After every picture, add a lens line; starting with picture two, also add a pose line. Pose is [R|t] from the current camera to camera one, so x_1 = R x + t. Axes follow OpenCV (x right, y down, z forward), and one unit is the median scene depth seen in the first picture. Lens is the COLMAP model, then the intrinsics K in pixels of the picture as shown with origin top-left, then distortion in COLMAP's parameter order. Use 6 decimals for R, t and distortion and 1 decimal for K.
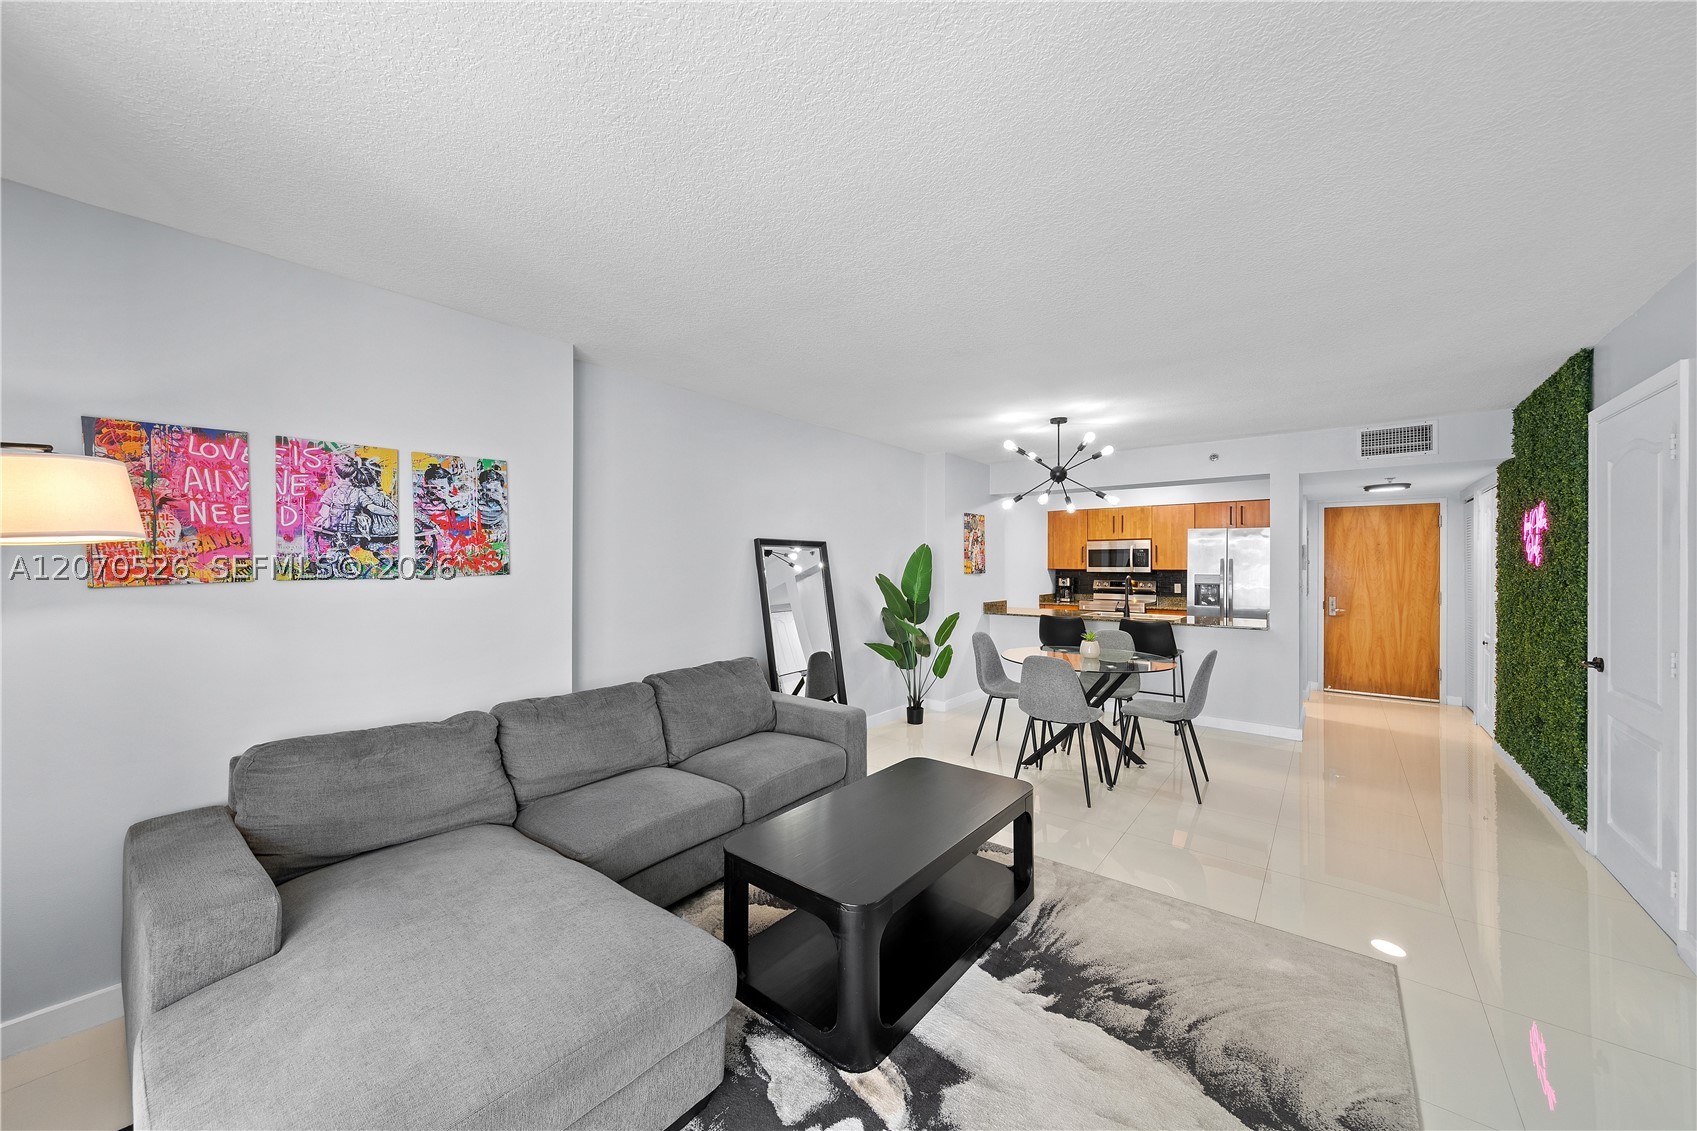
lens RADIAL K [[618.1, 0, 838.4], [0, 618.1, 564.4], [0, 0, 1]] dist [0.000307, -0.000397]
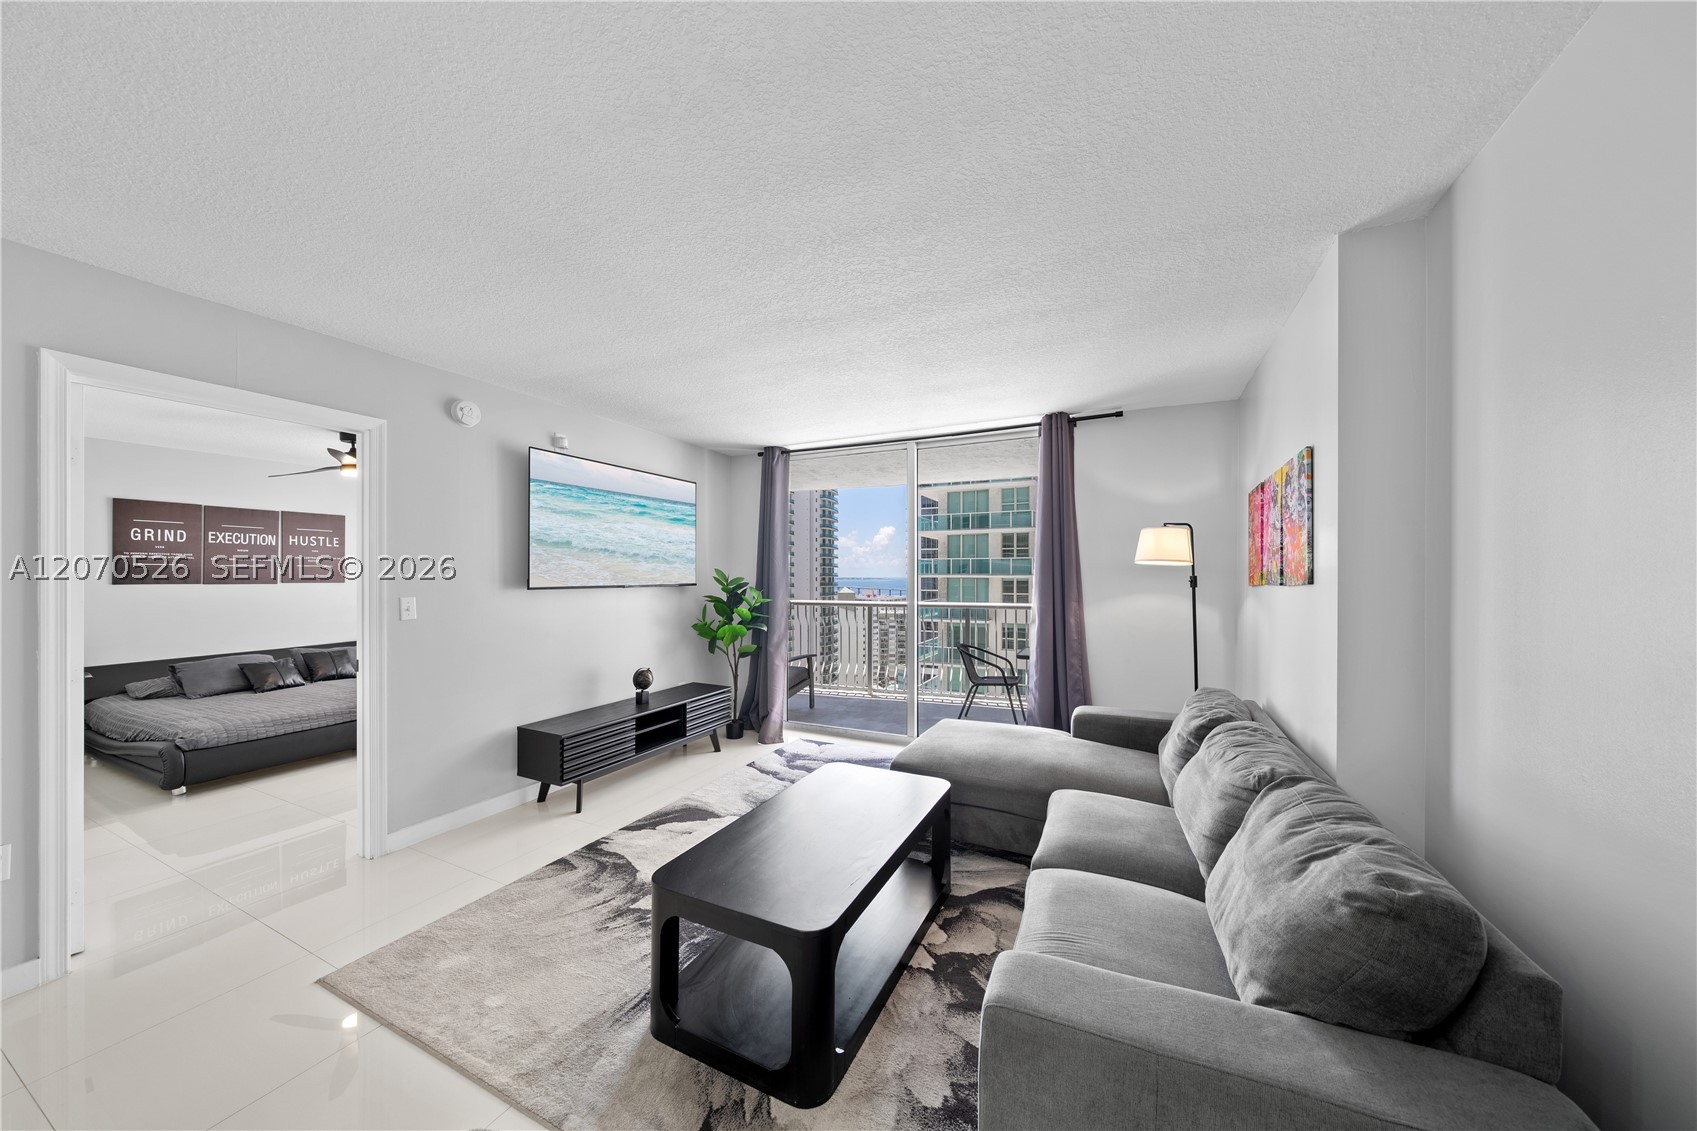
lens RADIAL K [[579.3, 0, 843.8], [0, 579.3, 575.0], [0, 0, 1]] dist [-0.002731, -0.000310]
pose [[-0.976612, -0.007353, -0.214883, 0.209624], [-0.008171, 0.999962, 0.002920, 0.006148], [0.214853, 0.004608, -0.976636, 1.468019]]
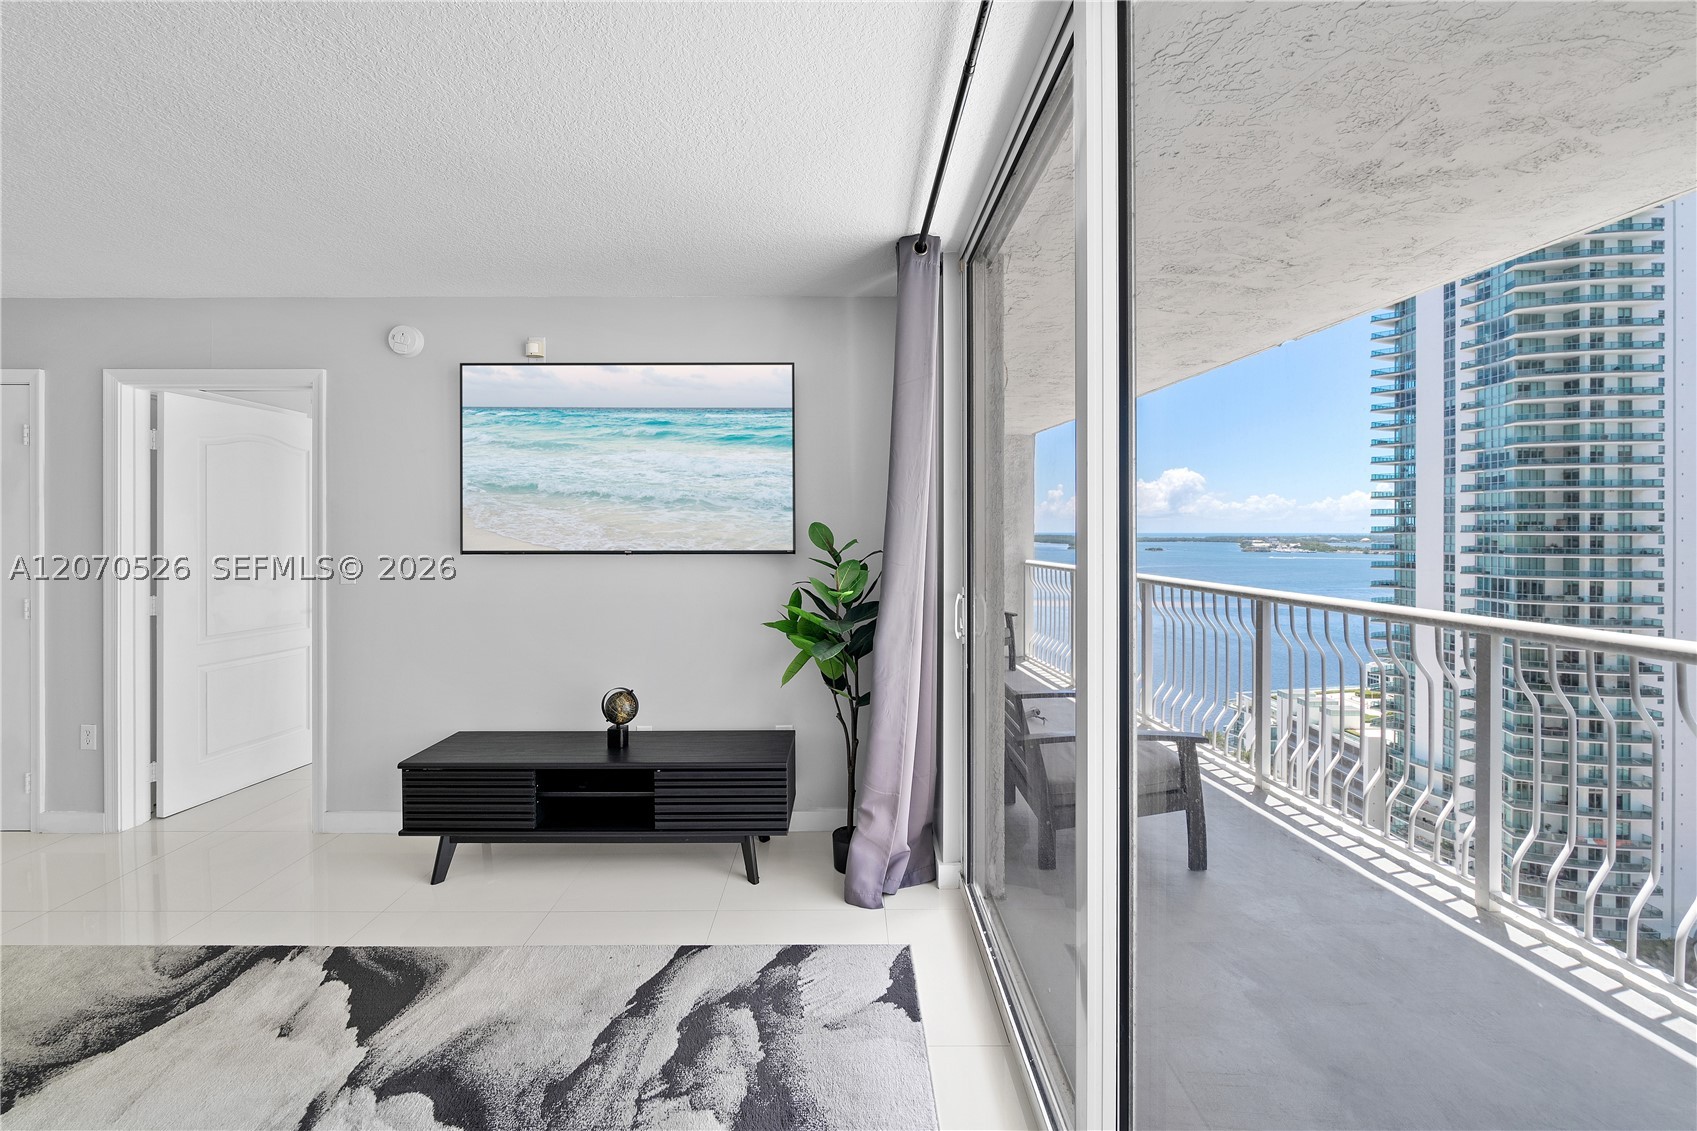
lens RADIAL K [[636.5, 0, 857.8], [0, 636.5, 531.7], [0, 0, 1]] dist [-0.003830, 0.001755]
pose [[-0.622611, -0.009526, 0.782474, -0.511910], [-0.001150, 0.999936, 0.011258, 0.002071], [-0.782531, 0.006110, -0.622582, 0.376714]]
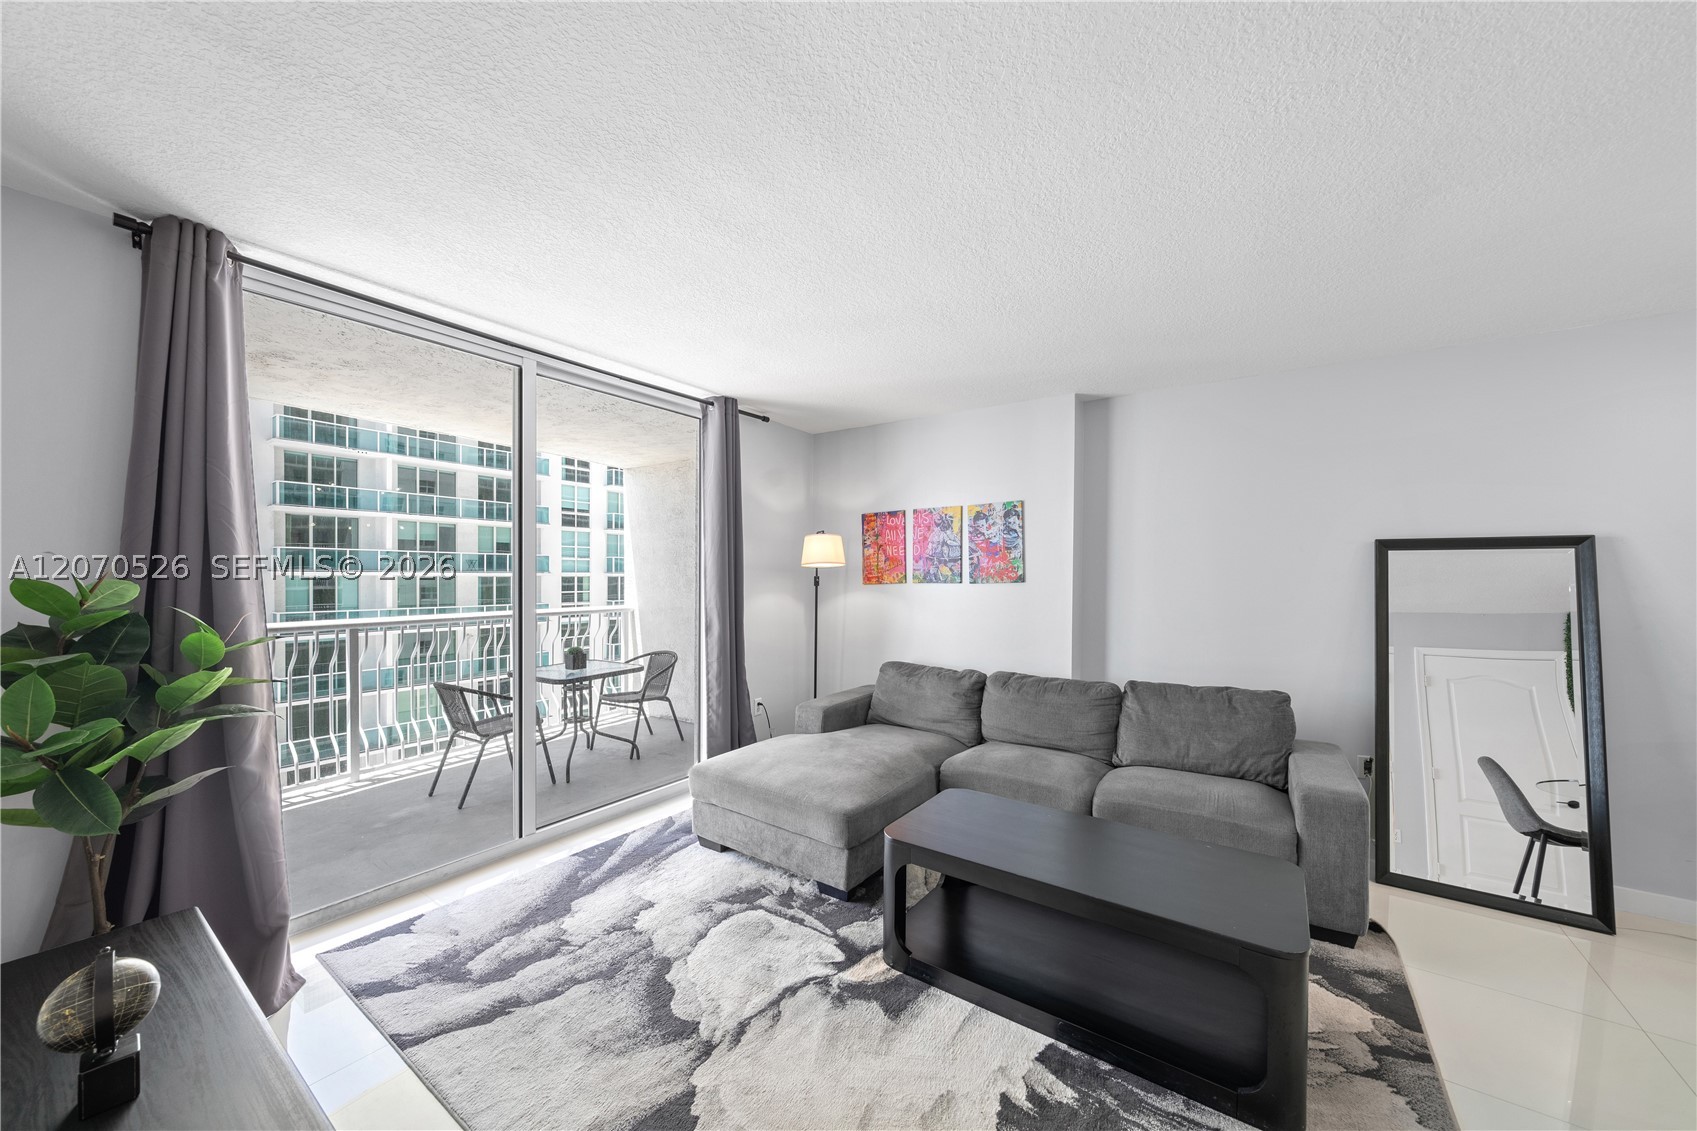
lens RADIAL K [[618.1, 0, 843.7], [0, 618.1, 580.5], [0, 0, 1]] dist [0.000307, -0.000397]
pose [[0.065750, 0.000466, -0.997836, 0.744000], [-0.009770, 0.999952, -0.000177, 0.014954], [0.997788, 0.009760, 0.065752, 0.464187]]
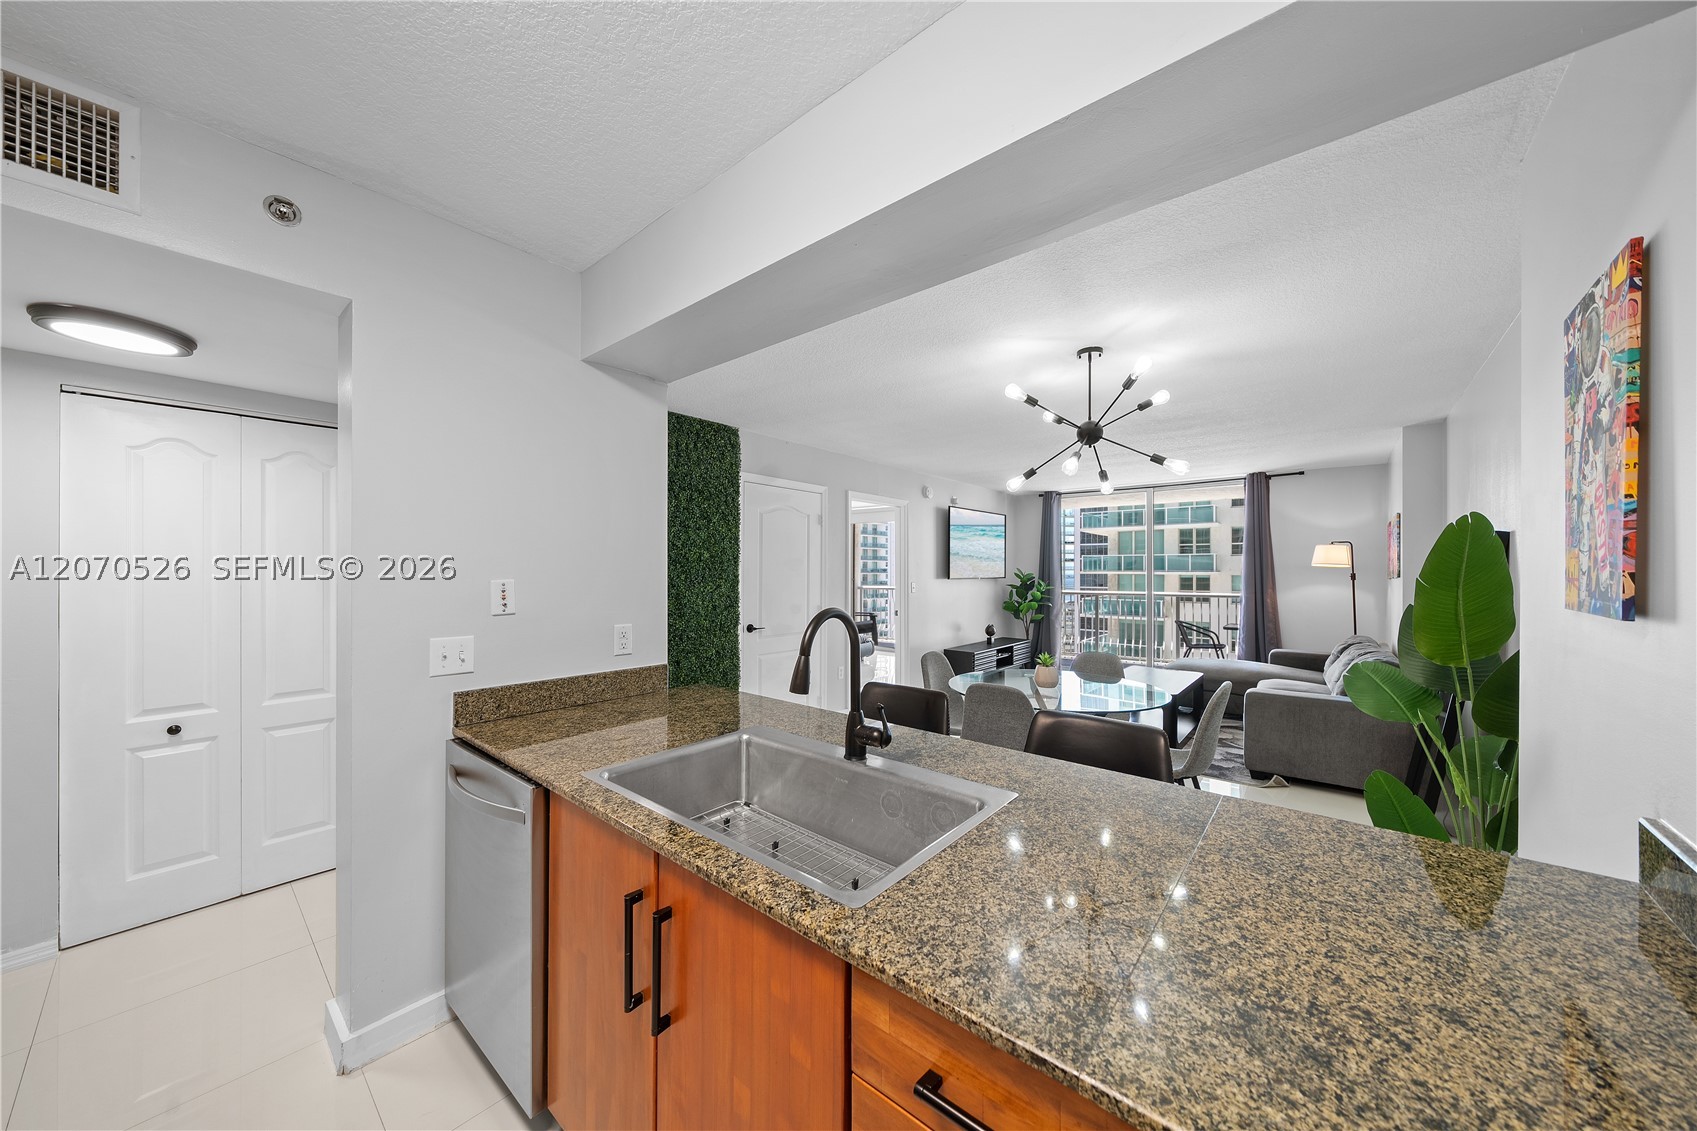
lens RADIAL K [[579.3, 0, 846.4], [0, 579.3, 566.7], [0, 0, 1]] dist [-0.002731, -0.000310]
pose [[-0.999550, -0.009586, 0.028441, 0.882403], [-0.009651, 0.999951, -0.002164, 0.004131], [-0.028418, -0.002437, -0.999593, 2.424047]]
